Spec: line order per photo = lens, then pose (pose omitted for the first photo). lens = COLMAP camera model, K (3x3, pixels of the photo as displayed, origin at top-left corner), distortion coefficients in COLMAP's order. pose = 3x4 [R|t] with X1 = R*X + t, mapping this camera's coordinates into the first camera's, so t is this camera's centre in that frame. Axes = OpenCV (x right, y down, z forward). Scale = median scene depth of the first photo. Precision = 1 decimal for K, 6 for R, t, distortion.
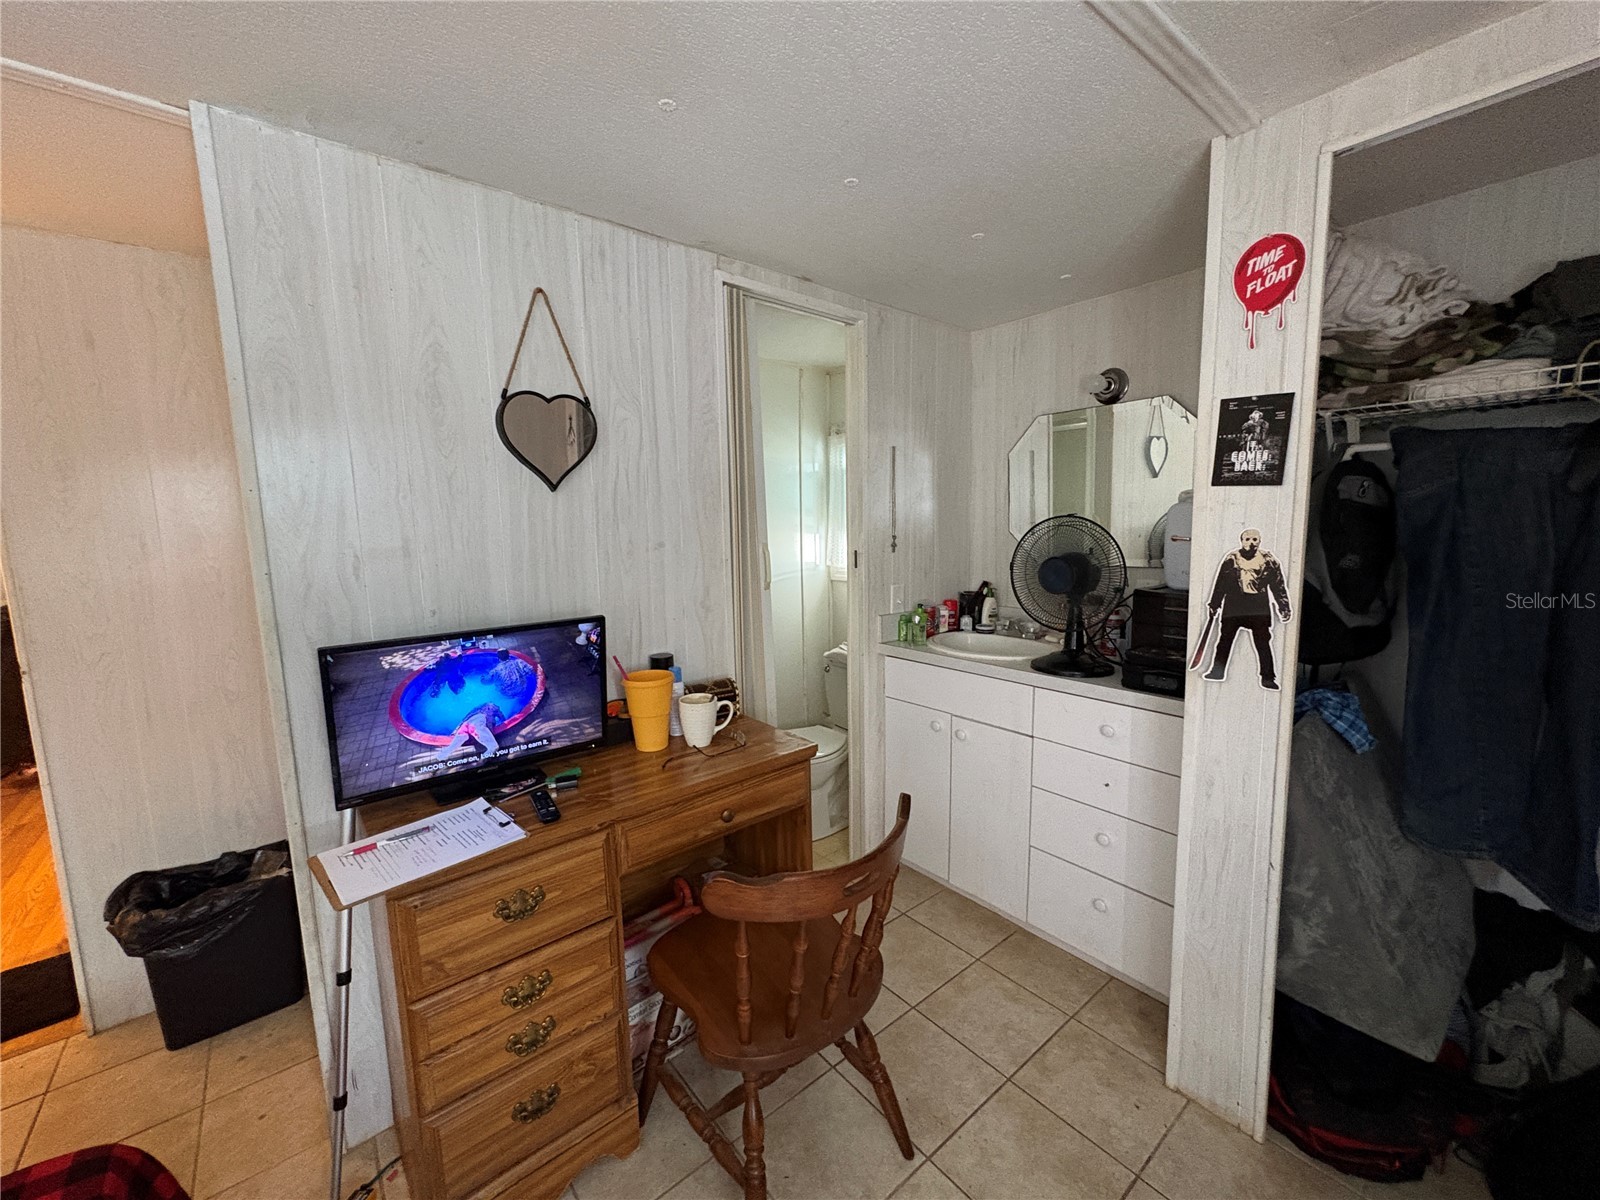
lens RADIAL K [[645.4, 0, 802.8], [0, 645.4, 600.4], [0, 0, 1]] dist [0.000977, 0.000288]
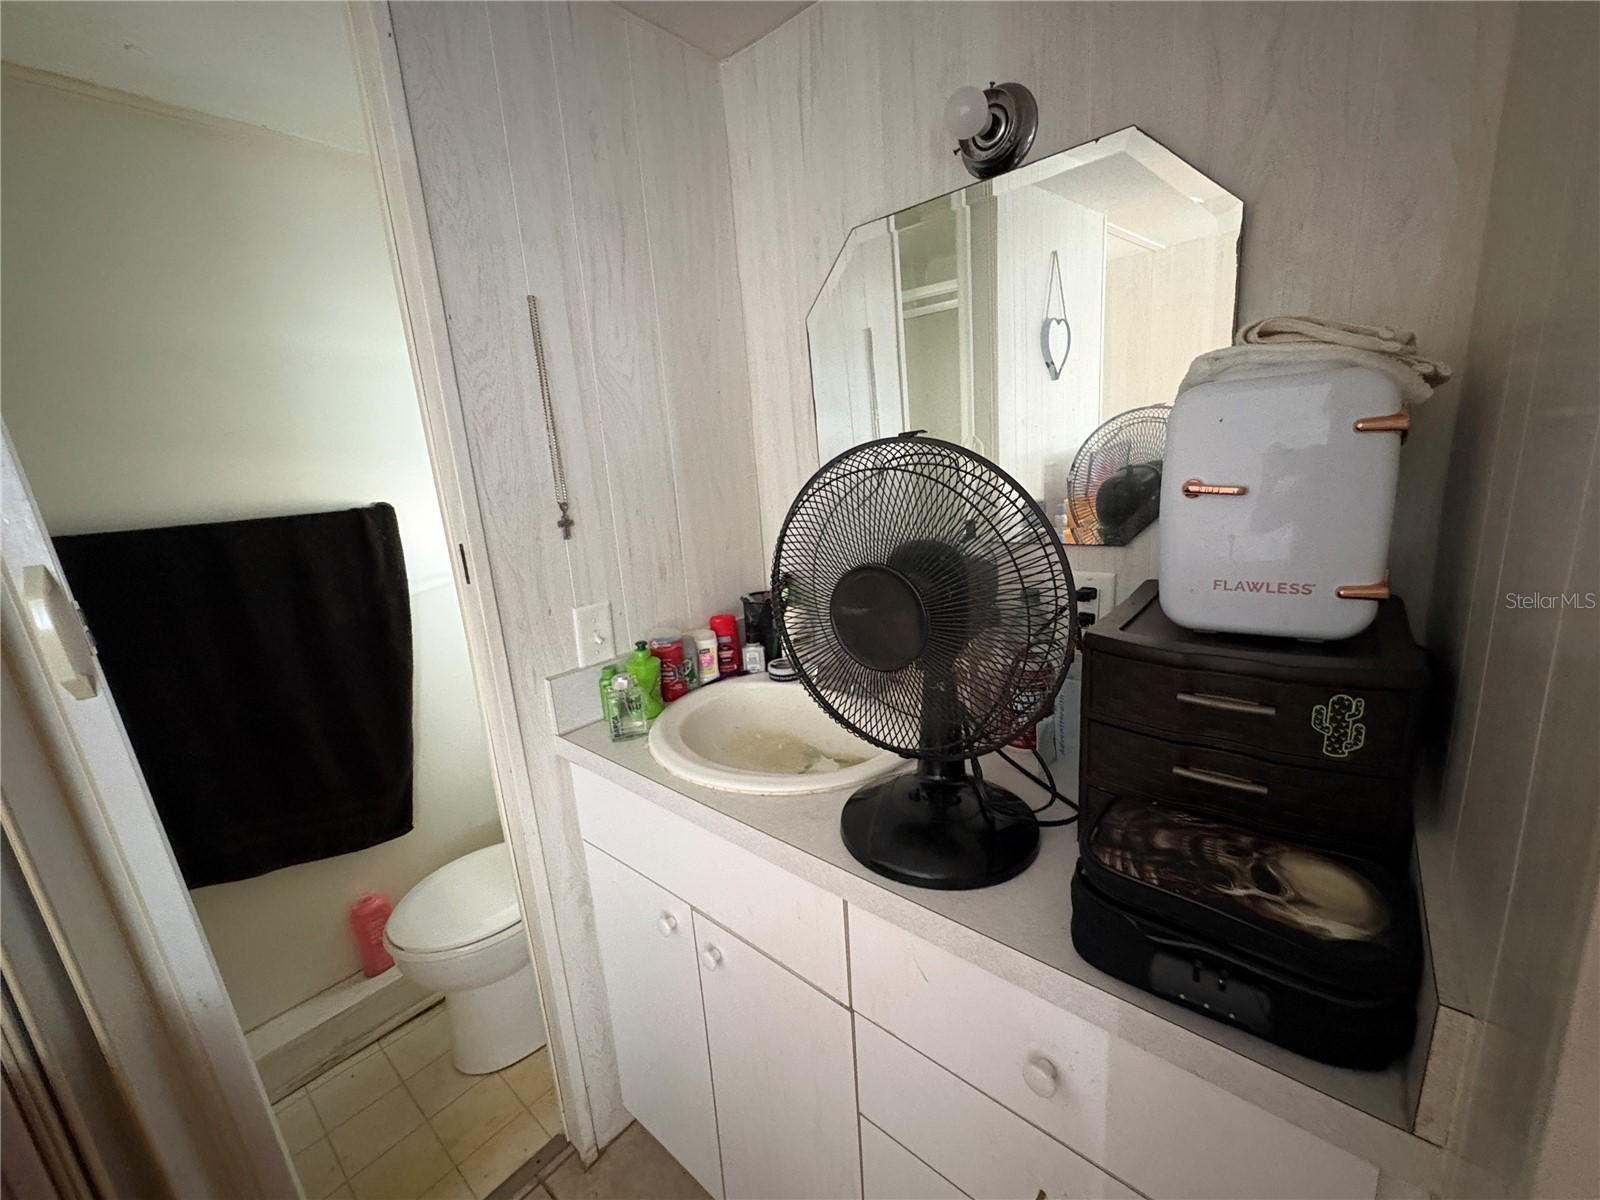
lens RADIAL K [[645.4, 0, 804.1], [0, 645.4, 600.9], [0, 0, 1]] dist [0.000977, 0.000288]
pose [[0.985185, -0.086233, 0.148238, 0.297974], [0.071350, 0.992124, 0.102951, -0.083456], [-0.155949, -0.090849, 0.983578, 0.654147]]
